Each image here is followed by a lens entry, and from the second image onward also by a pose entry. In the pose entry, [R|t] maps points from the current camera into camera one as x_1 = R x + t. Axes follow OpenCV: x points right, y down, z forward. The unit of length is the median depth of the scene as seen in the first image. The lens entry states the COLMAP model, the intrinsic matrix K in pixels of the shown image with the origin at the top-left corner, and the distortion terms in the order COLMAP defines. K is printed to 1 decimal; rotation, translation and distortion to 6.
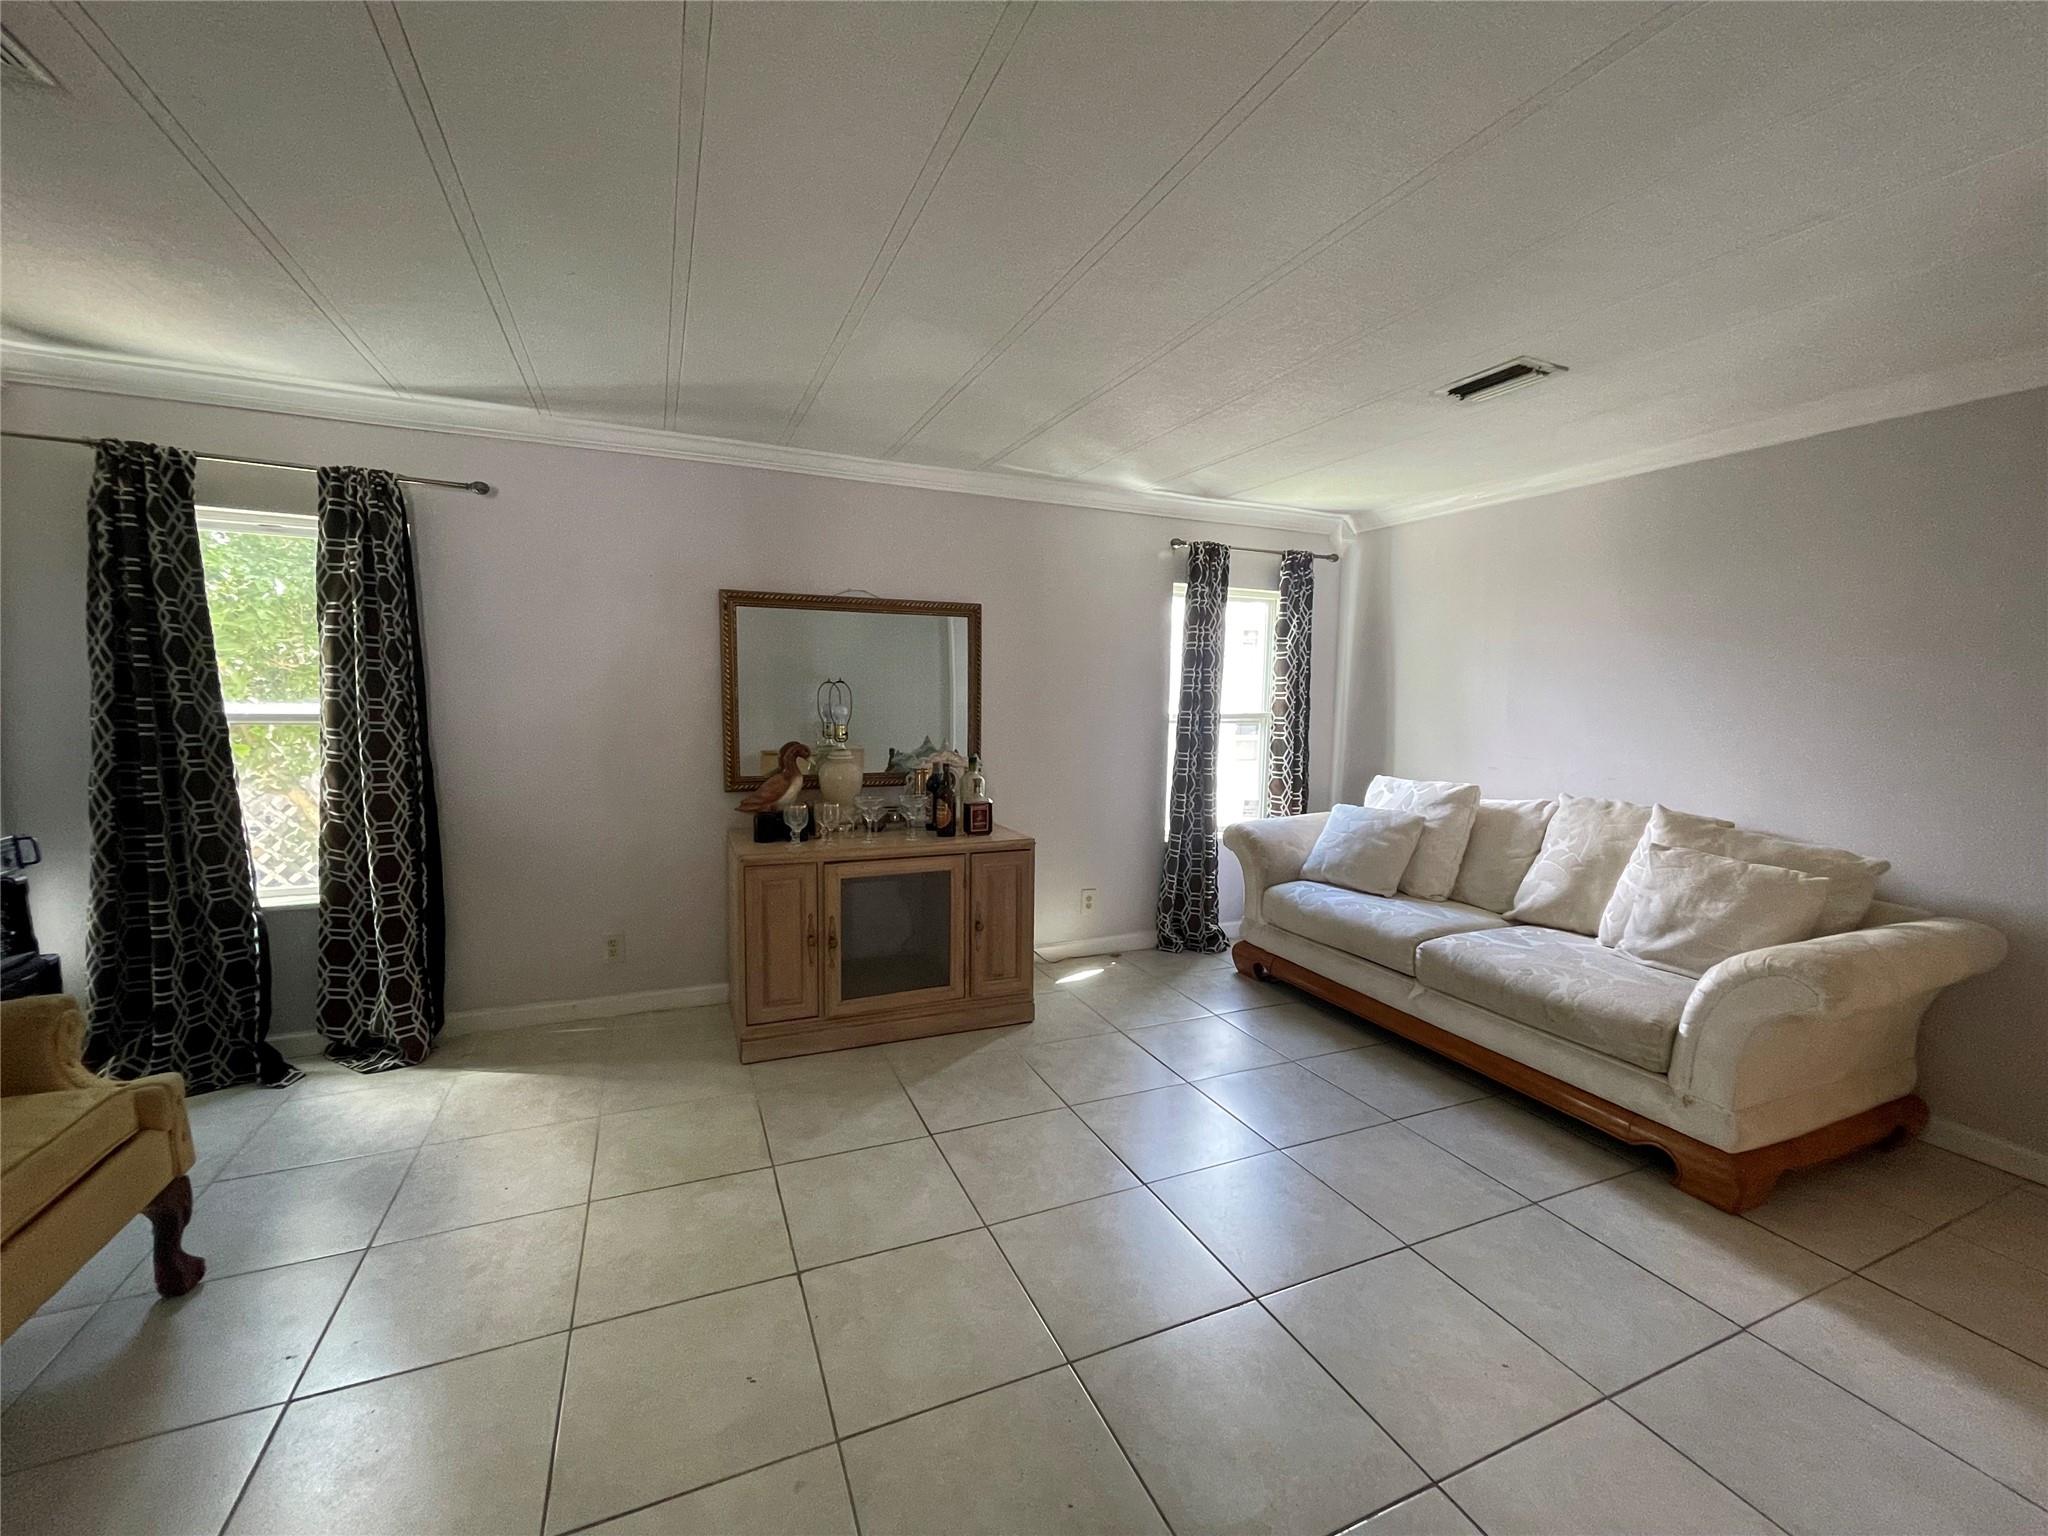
lens RADIAL K [[819.7, 0, 1015.9], [0, 819.7, 768.1], [0, 0, 1]] dist [-0.001416, 0.000442]
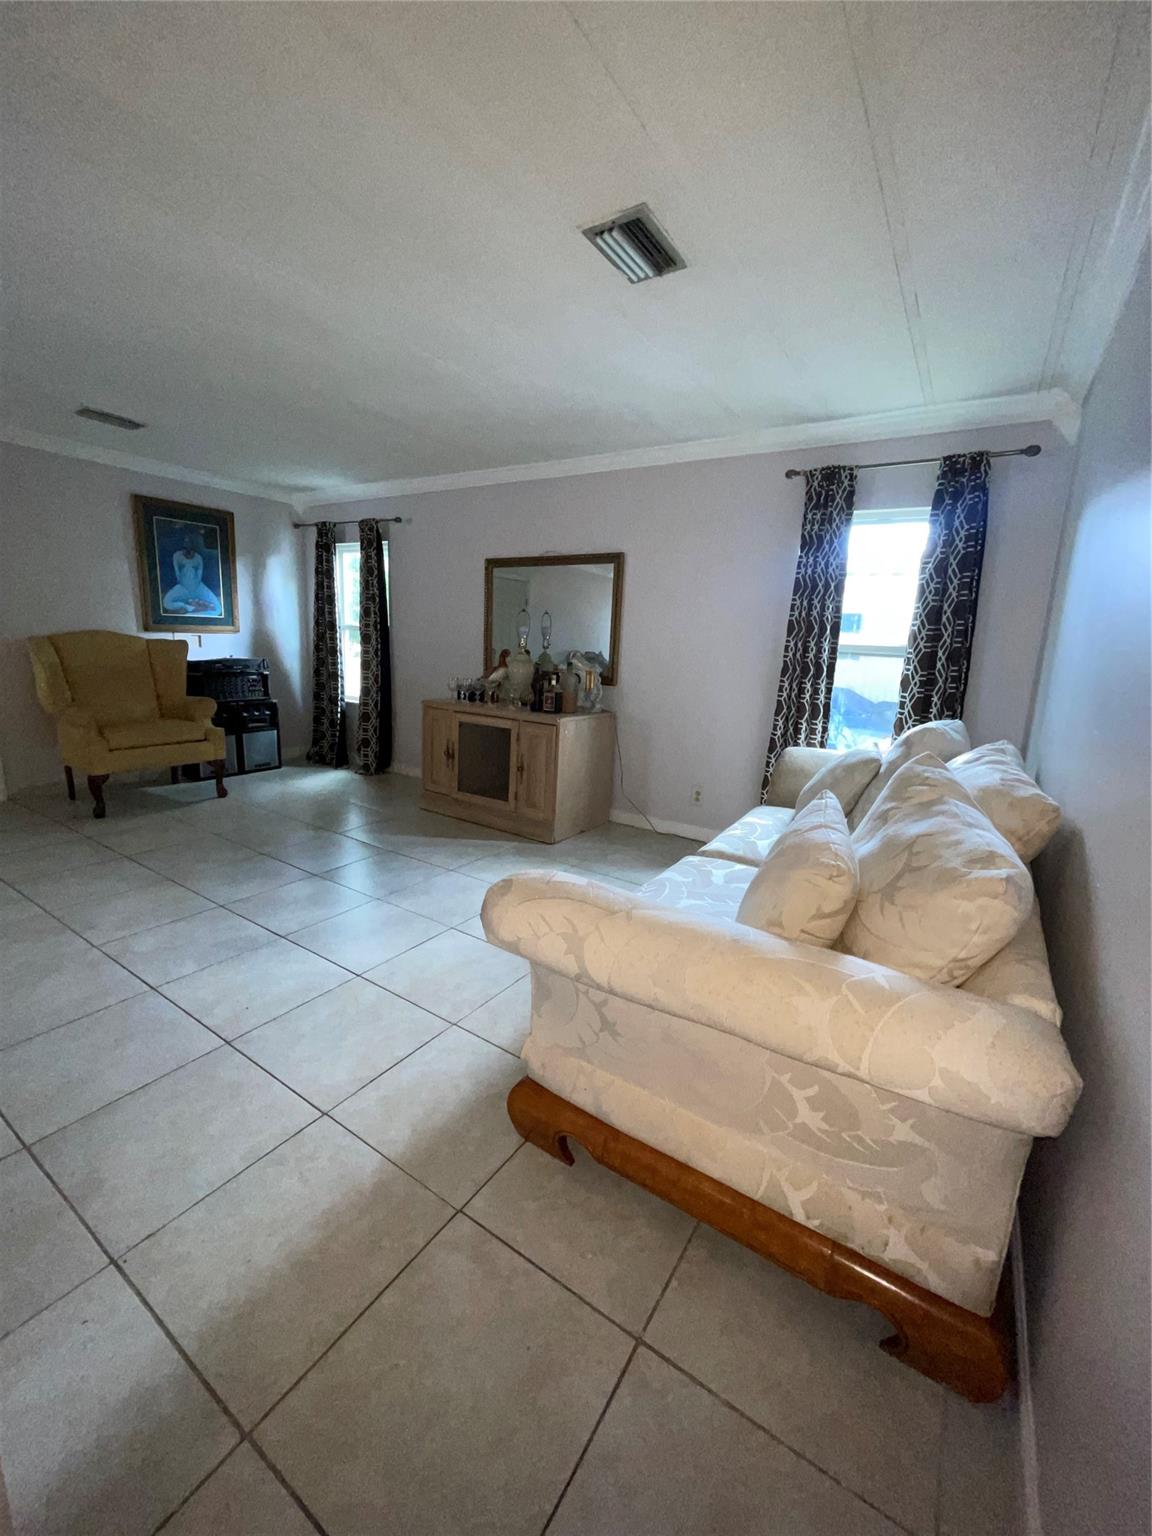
lens RADIAL K [[620.4, 0, 574.5], [0, 620.4, 761.9], [0, 0, 1]] dist [-0.001013, 0.000432]
pose [[0.551906, 0.175611, -0.815206, 1.064584], [-0.113387, 0.984299, 0.135272, 0.012397], [0.826161, 0.017777, 0.563153, 0.483468]]
